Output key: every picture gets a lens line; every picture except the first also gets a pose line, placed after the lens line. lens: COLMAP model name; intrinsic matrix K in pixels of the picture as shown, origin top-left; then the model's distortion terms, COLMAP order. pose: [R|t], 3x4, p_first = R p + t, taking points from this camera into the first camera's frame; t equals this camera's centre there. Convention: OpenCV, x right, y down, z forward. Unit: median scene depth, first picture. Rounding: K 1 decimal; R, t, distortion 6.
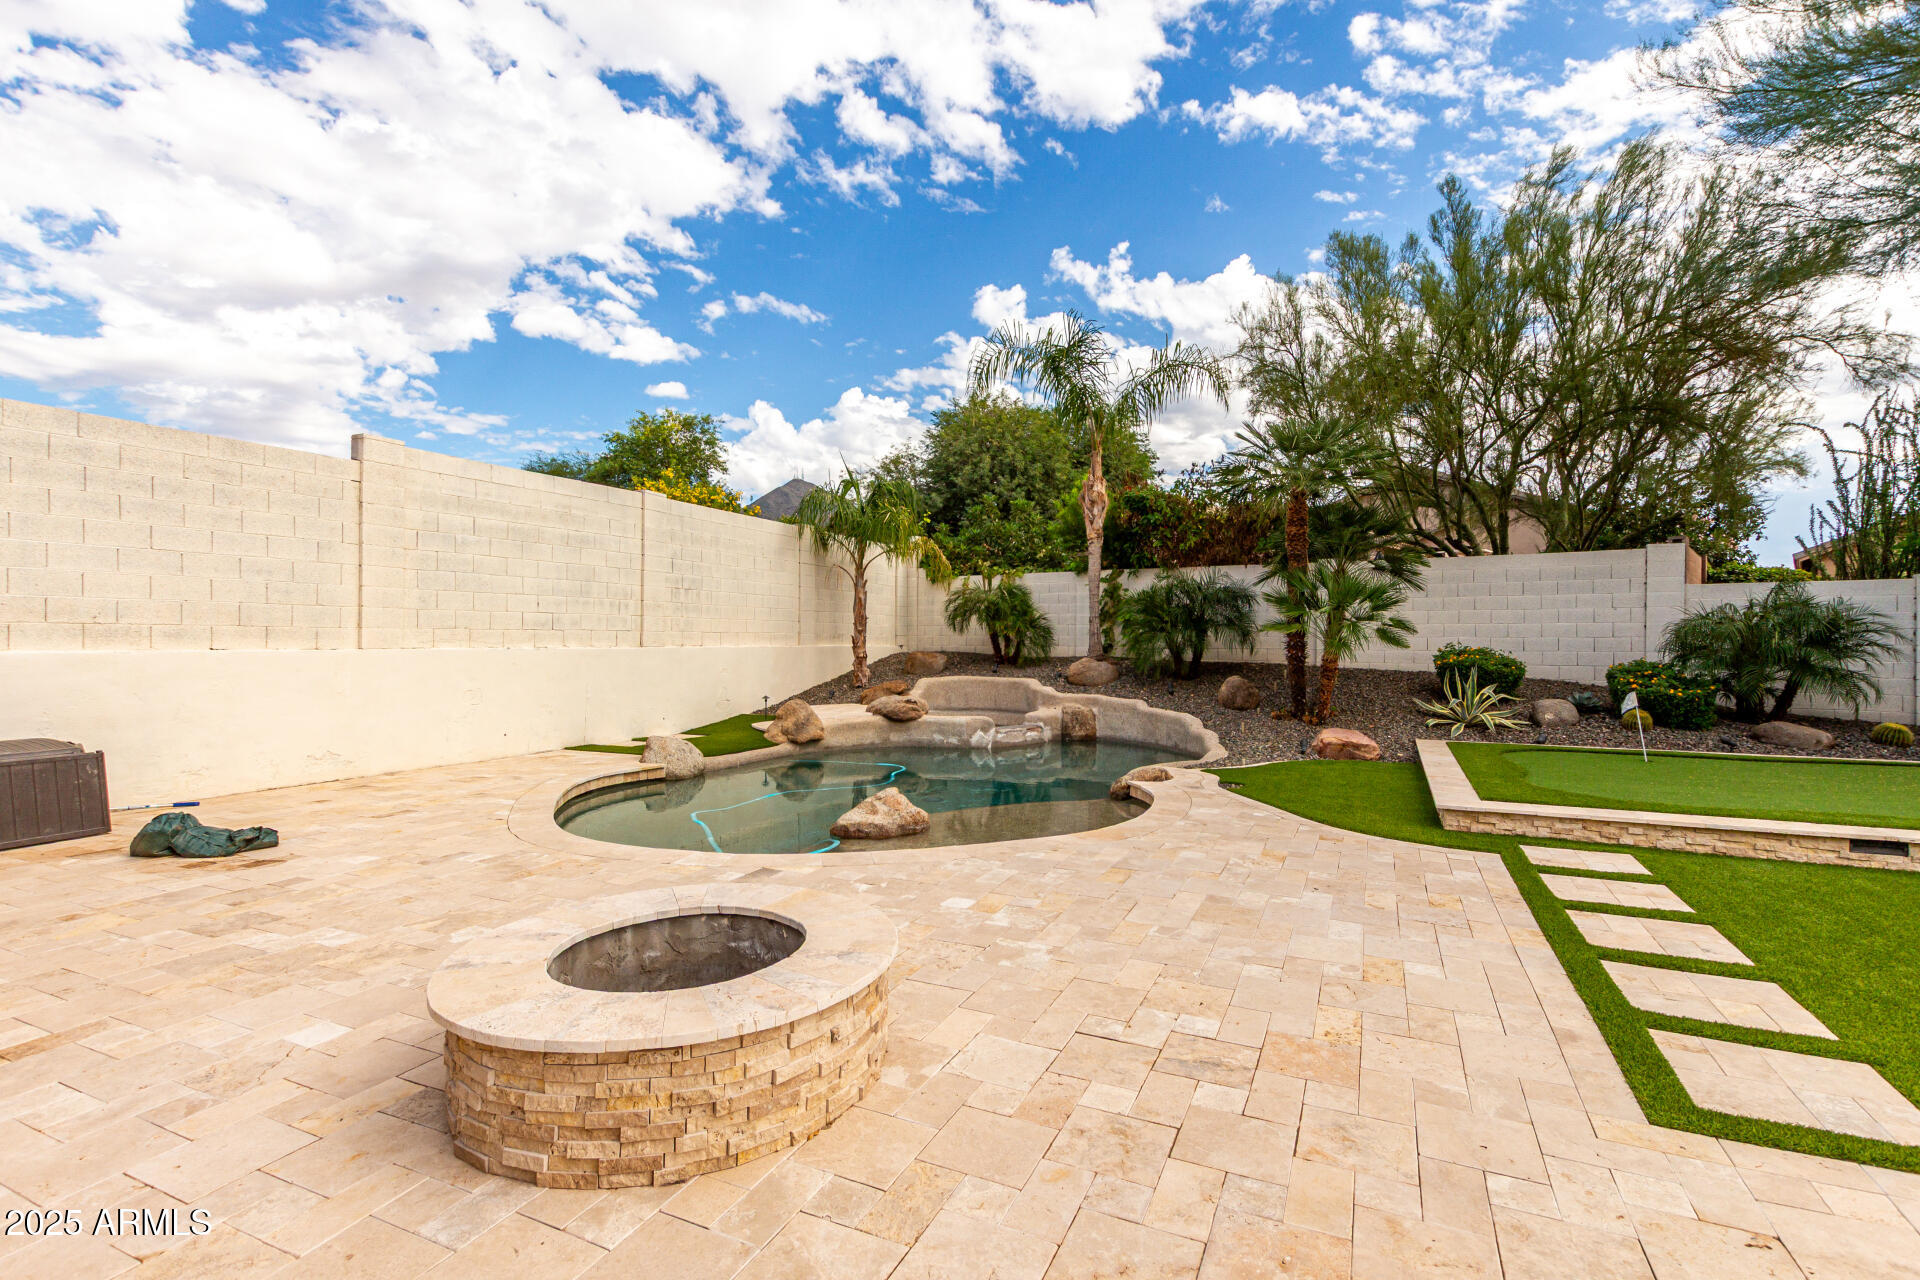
lens RADIAL K [[904.7, 0, 954.0], [0, 904.7, 649.9], [0, 0, 1]] dist [0.009684, -0.002007]
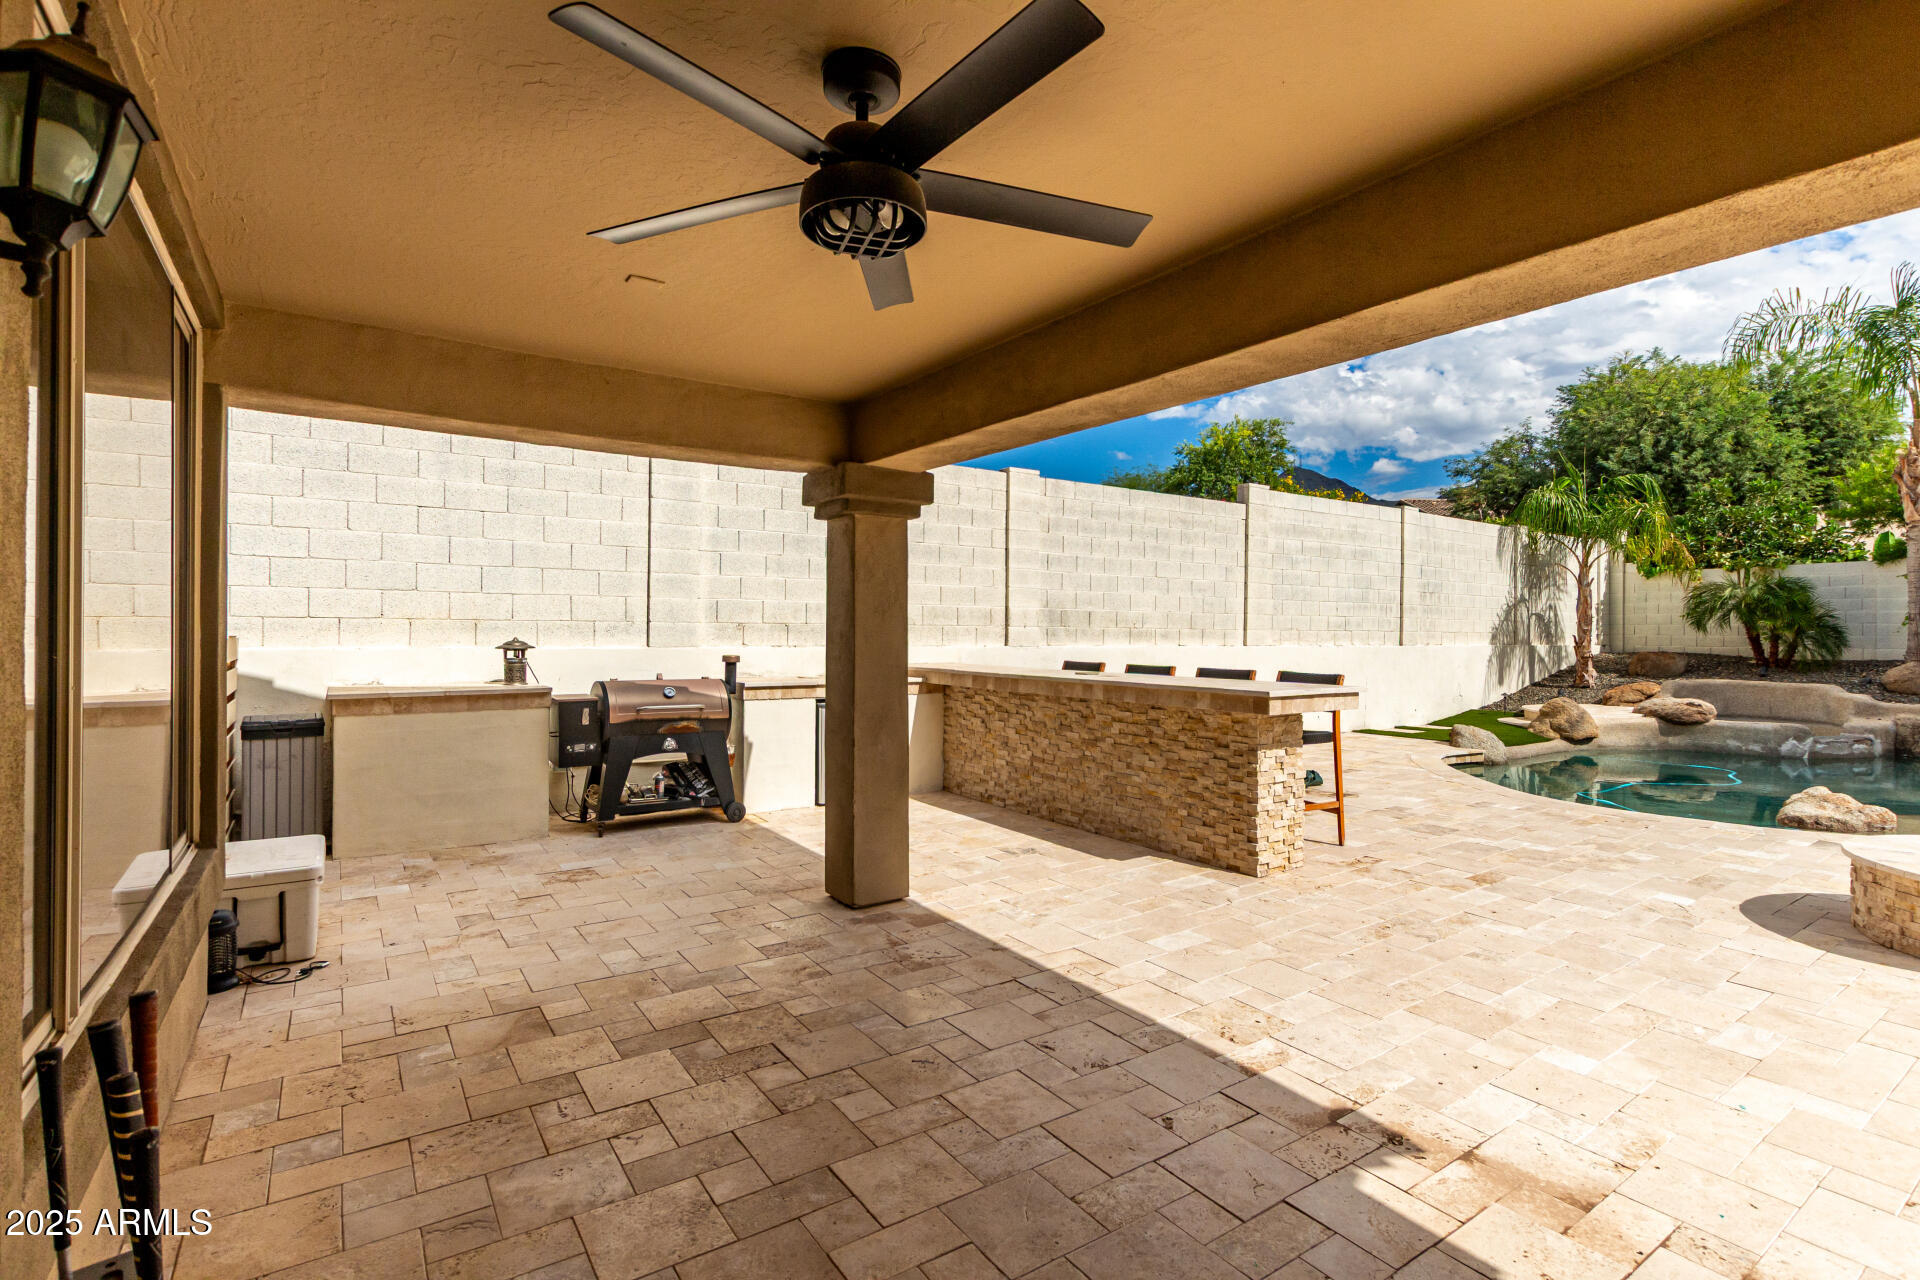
lens RADIAL K [[904.7, 0, 963.3], [0, 904.7, 625.0], [0, 0, 1]] dist [0.009684, -0.002007]
pose [[0.865252, -0.002727, -0.501330, -0.237797], [-0.008927, 0.999743, -0.020845, -0.000395], [0.501258, 0.022511, 0.865005, -0.234461]]
